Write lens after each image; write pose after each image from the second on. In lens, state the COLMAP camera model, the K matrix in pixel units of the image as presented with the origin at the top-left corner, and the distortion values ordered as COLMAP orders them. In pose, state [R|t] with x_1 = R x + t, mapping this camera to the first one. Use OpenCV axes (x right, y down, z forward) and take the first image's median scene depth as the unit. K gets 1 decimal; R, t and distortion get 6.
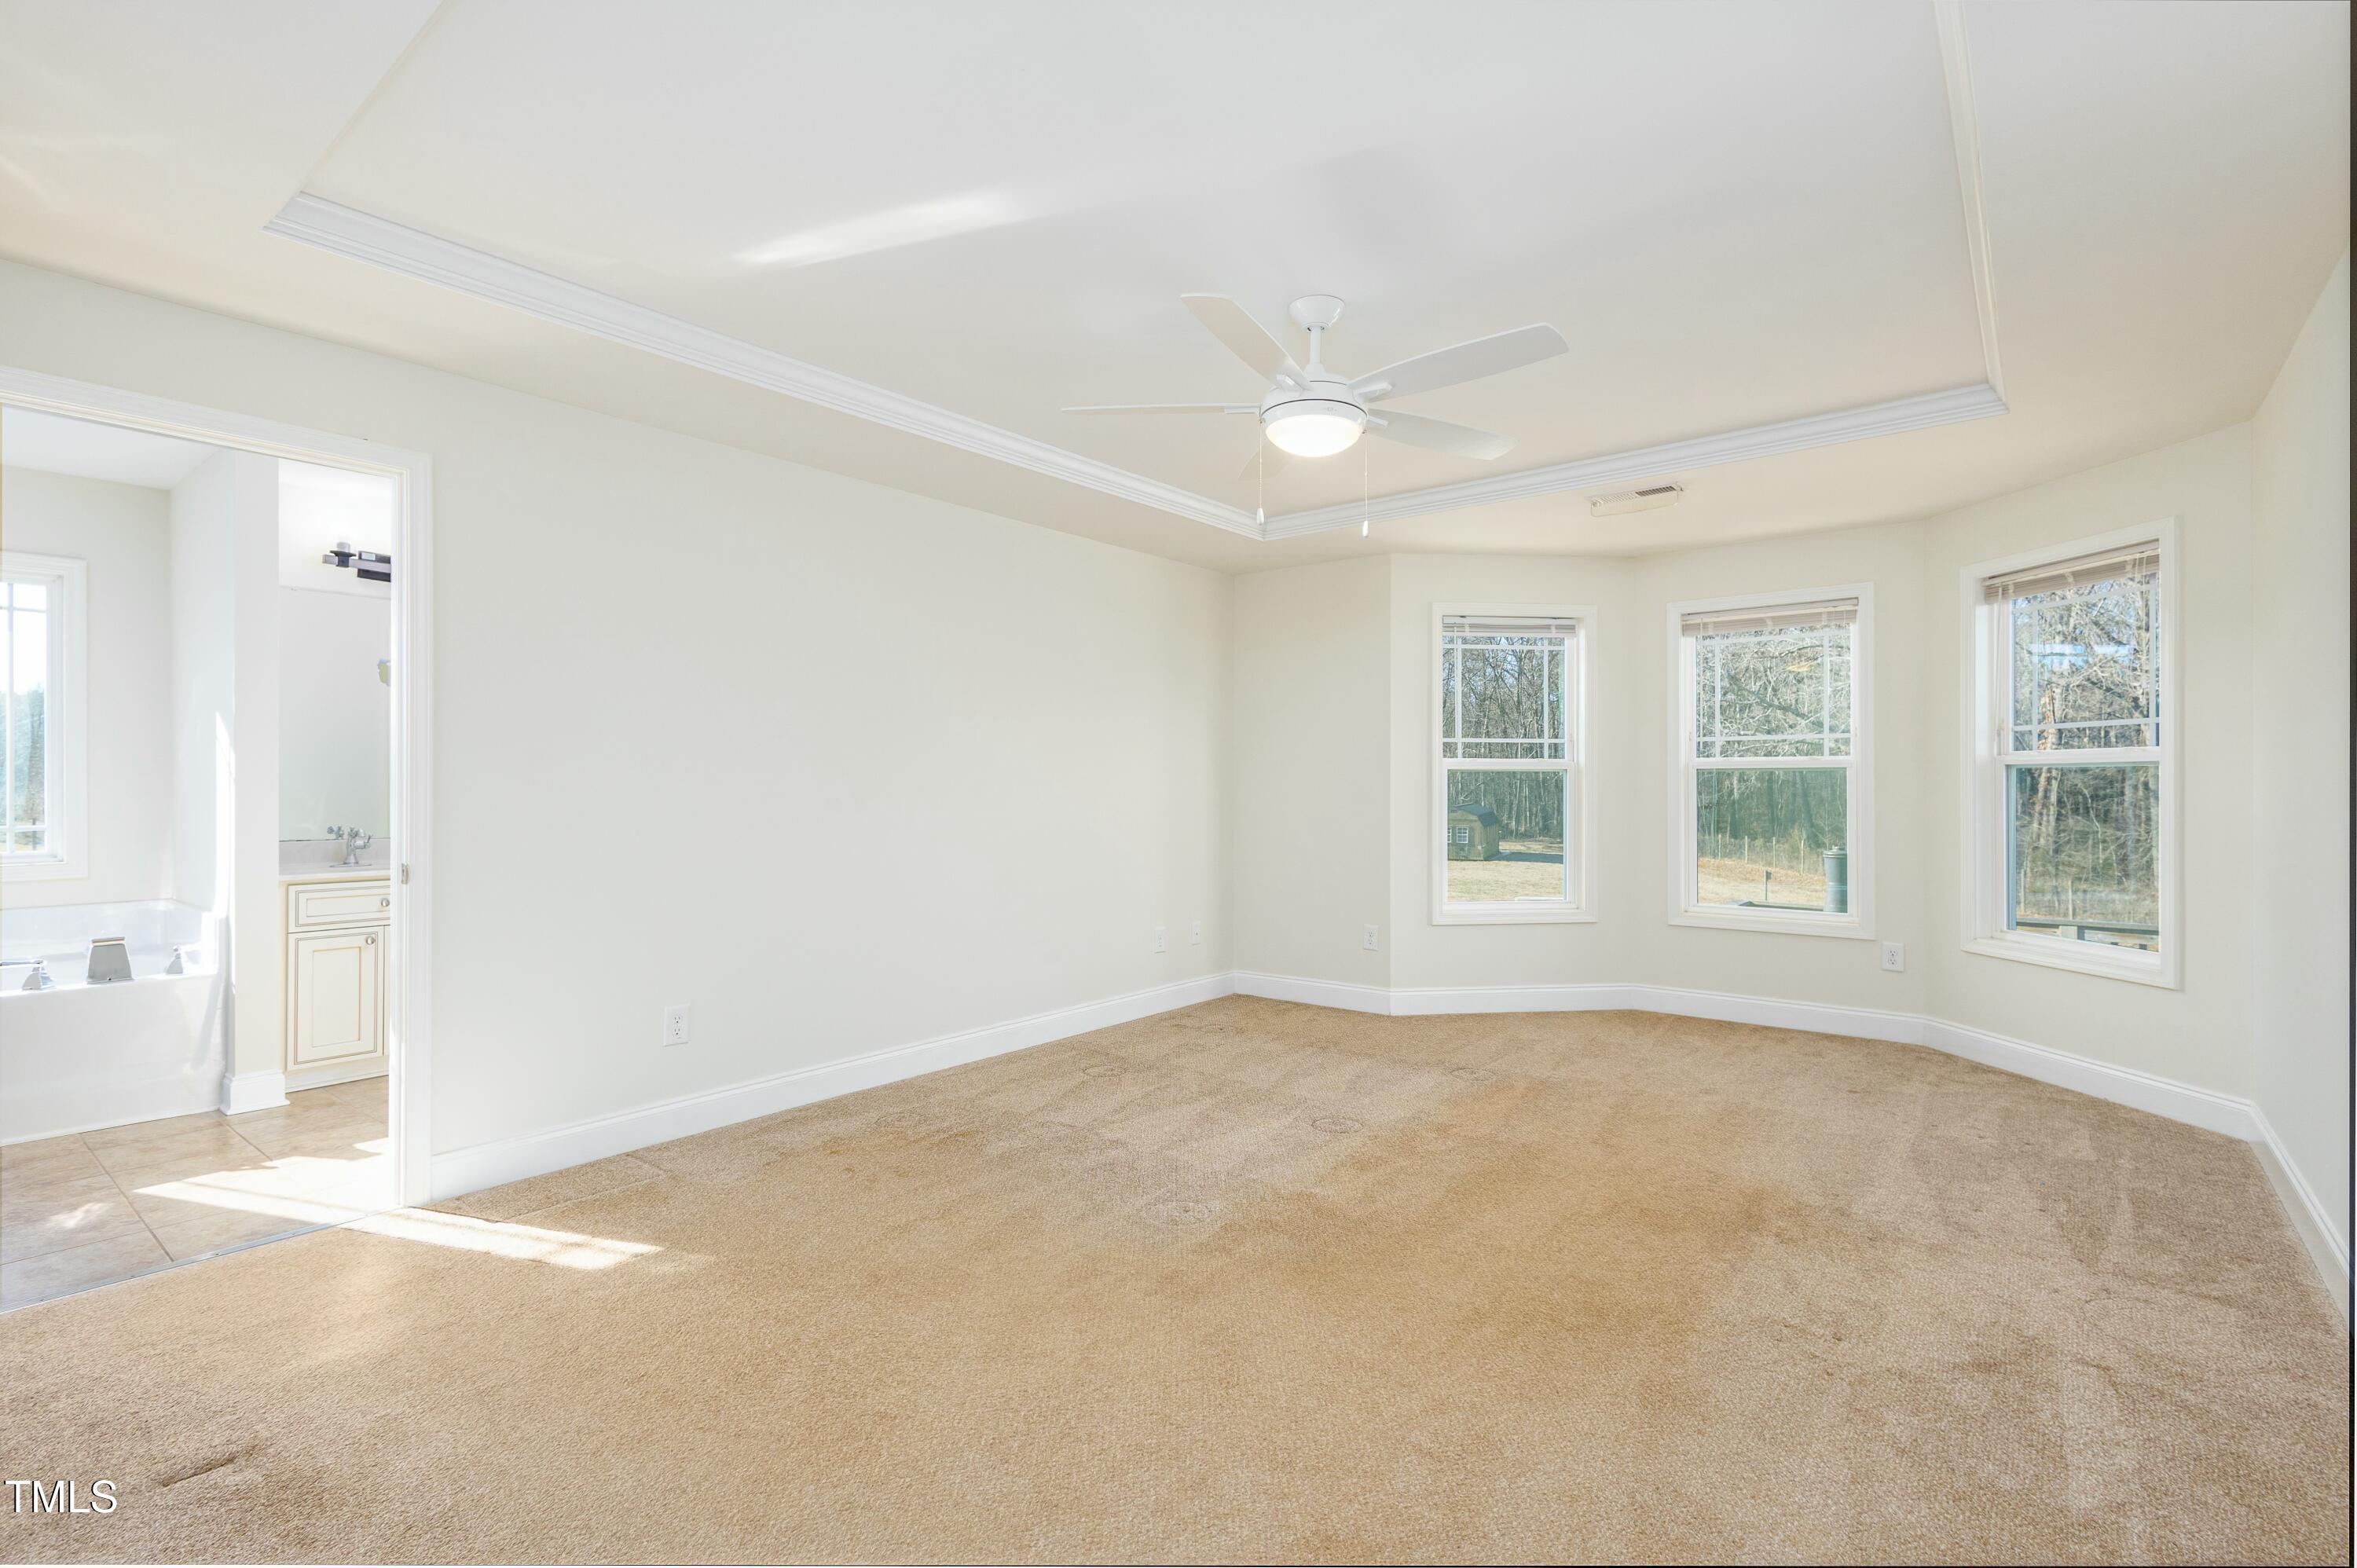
lens RADIAL K [[1095.0, 0, 1183.5], [0, 1095.0, 784.5], [0, 0, 1]] dist [0.015566, -0.000248]
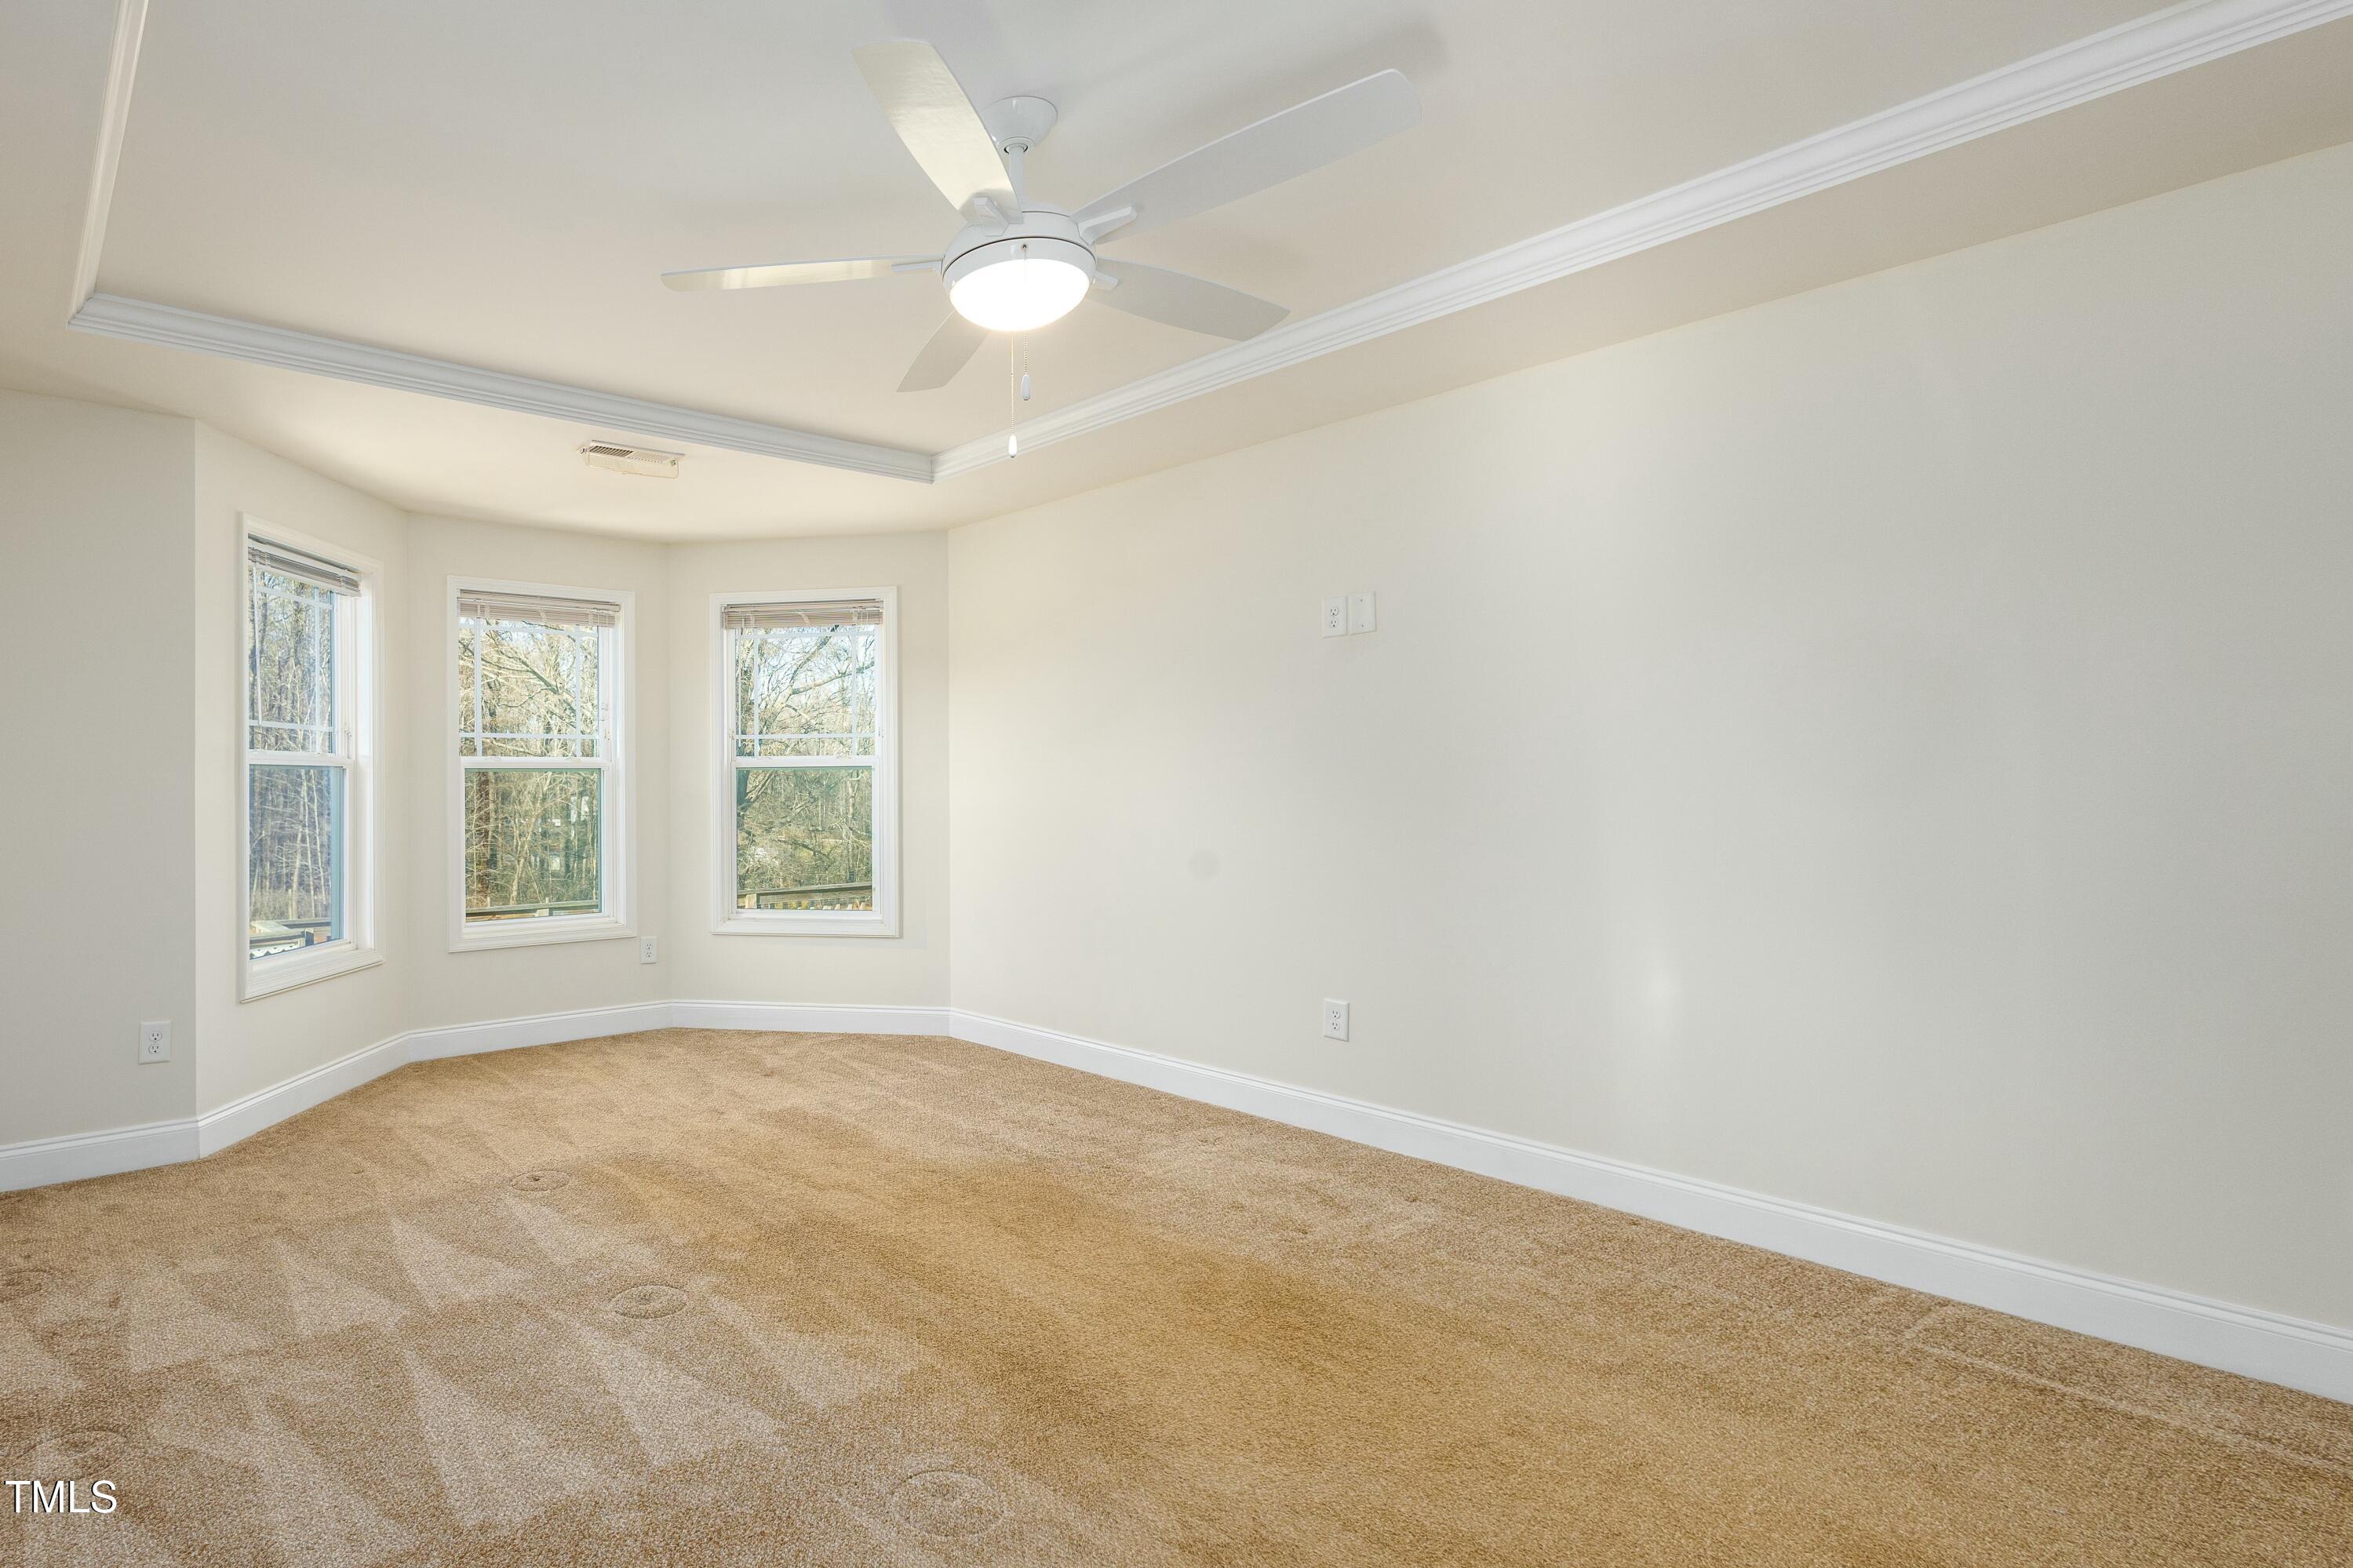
lens RADIAL K [[1037.1, 0, 1175.3], [0, 1037.1, 772.5], [0, 0, 1]] dist [0.013482, -0.000086]
pose [[0.300354, 0.009027, 0.953785, -0.222108], [-0.001123, 0.999958, -0.009111, -0.005349], [-0.953827, 0.001665, 0.300352, 0.292263]]
